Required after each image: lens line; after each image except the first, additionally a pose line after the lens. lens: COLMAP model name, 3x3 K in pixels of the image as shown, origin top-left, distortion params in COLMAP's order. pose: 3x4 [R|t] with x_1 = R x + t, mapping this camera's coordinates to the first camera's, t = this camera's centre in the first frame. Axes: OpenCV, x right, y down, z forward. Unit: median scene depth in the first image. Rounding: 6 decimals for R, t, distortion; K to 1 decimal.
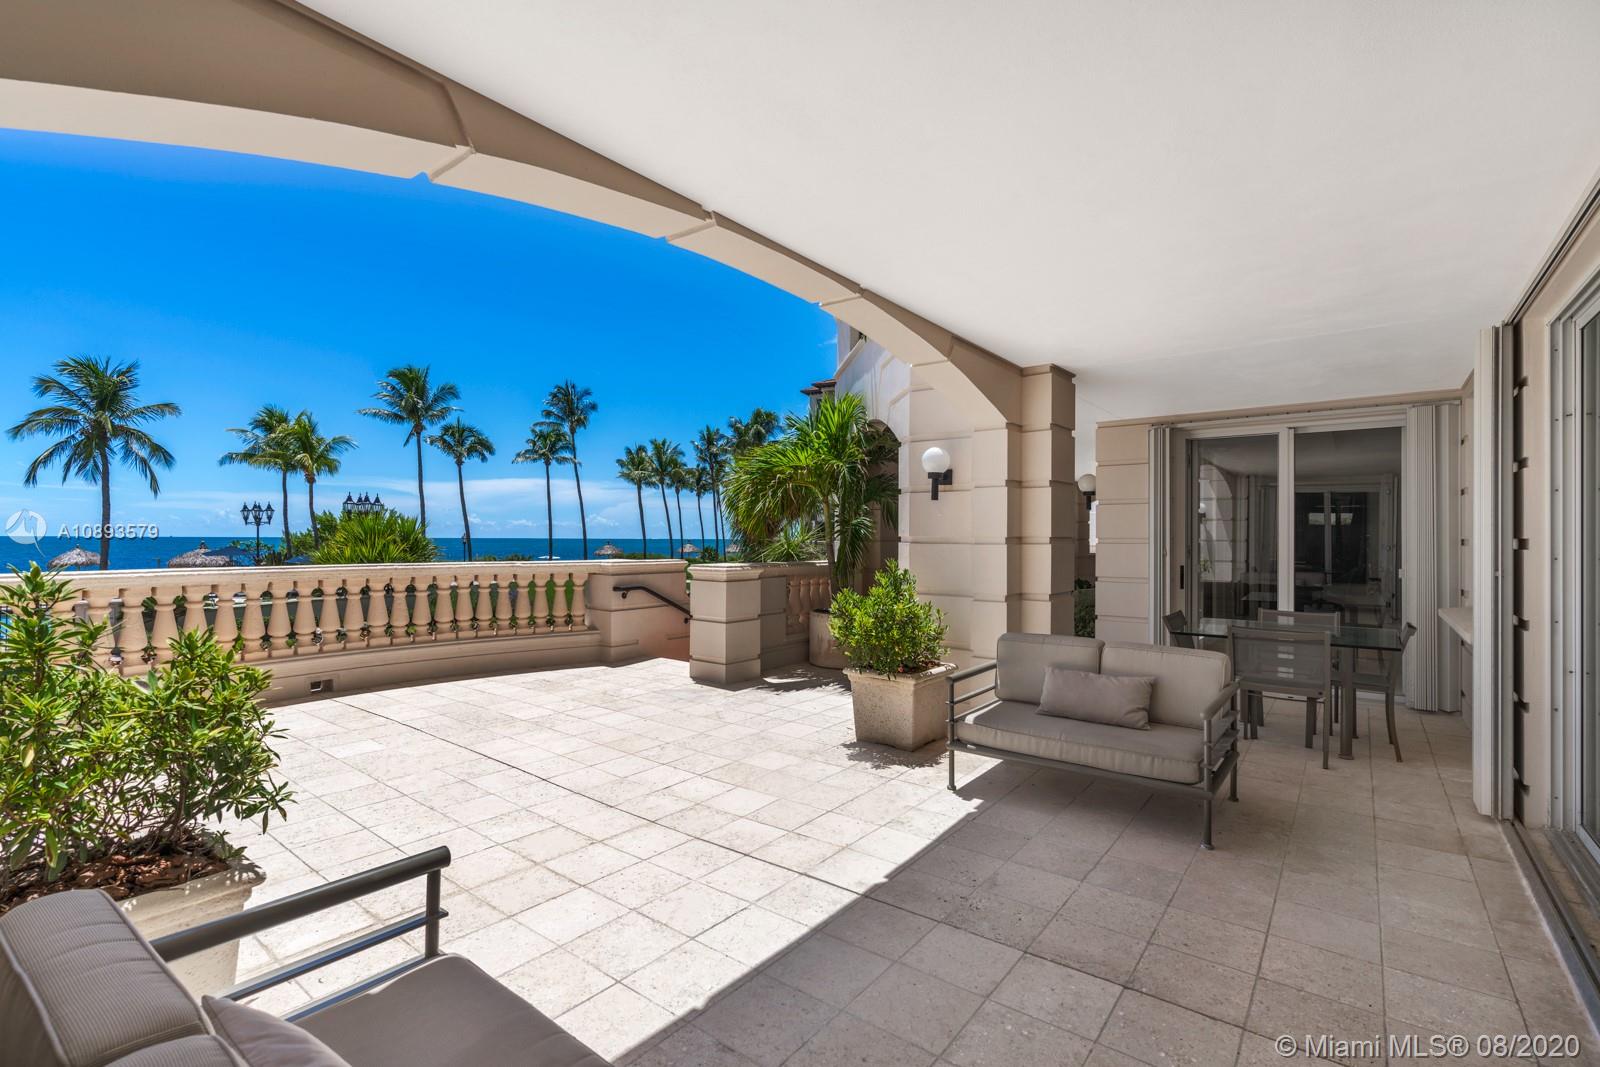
lens RADIAL K [[714.4, 0, 793.8], [0, 714.4, 542.9], [0, 0, 1]] dist [-0.003475, -0.000564]
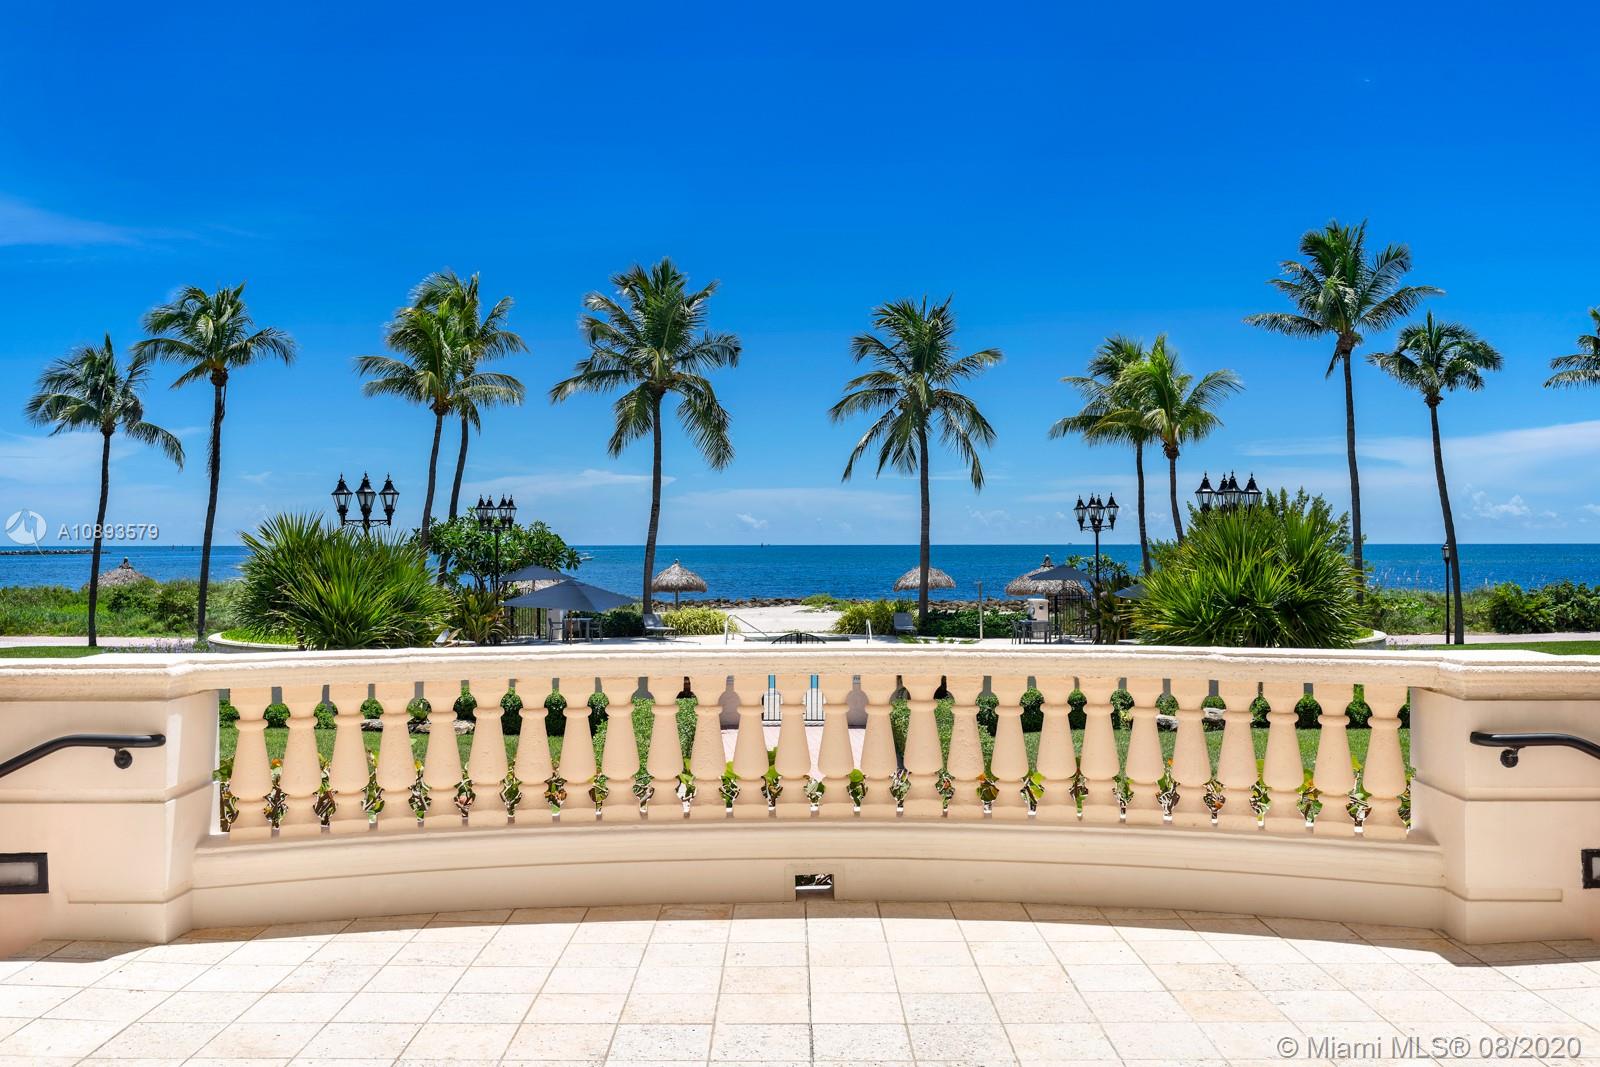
lens RADIAL K [[1379.8, 0, 800.0], [0, 1379.8, 533.5], [0, 0, 1]] dist [0.007263, 0.004533]
pose [[0.624212, -0.014215, -0.781126, 0.014566], [0.003543, 0.999876, -0.015365, -0.005115], [0.781247, 0.006824, 0.624184, 0.053058]]
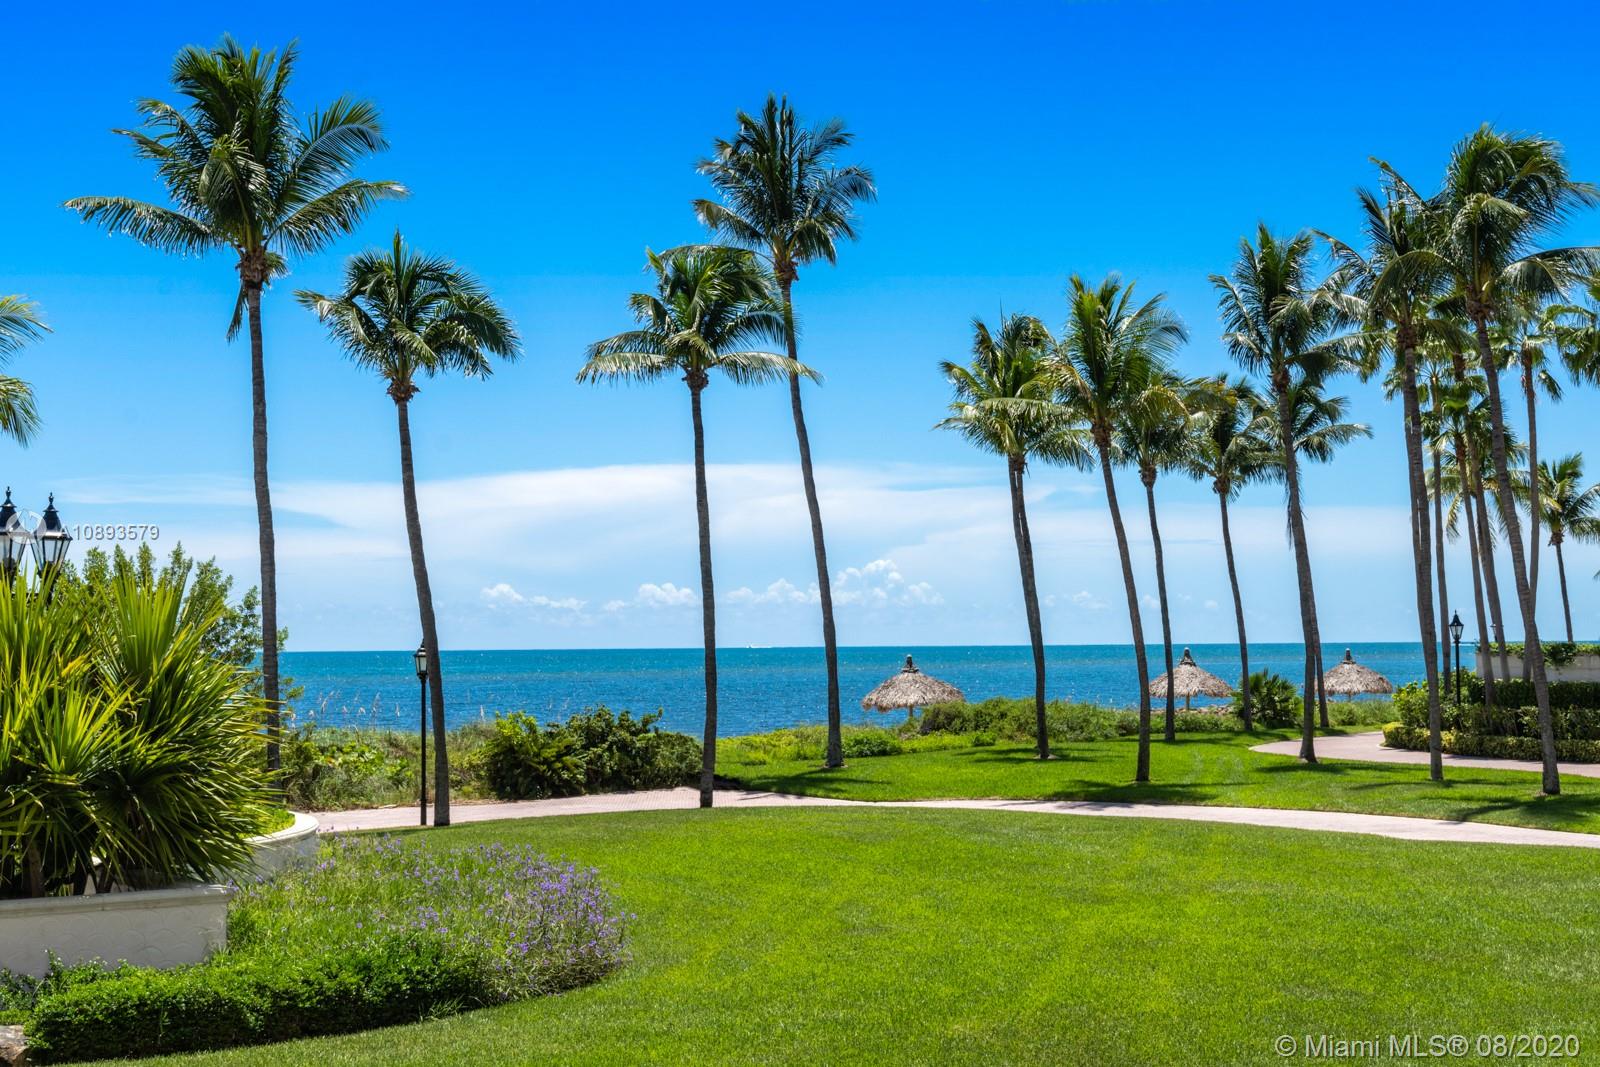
lens RADIAL K [[2343.9, 0, 800.0], [0, 2343.9, 533.5], [0, 0, 1]] dist [0.029985, 0.059181]
pose [[0.955924, -0.024952, -0.292551, -0.054710], [0.009590, 0.998504, -0.053828, -0.004650], [0.293456, 0.048650, 0.954734, 0.187461]]
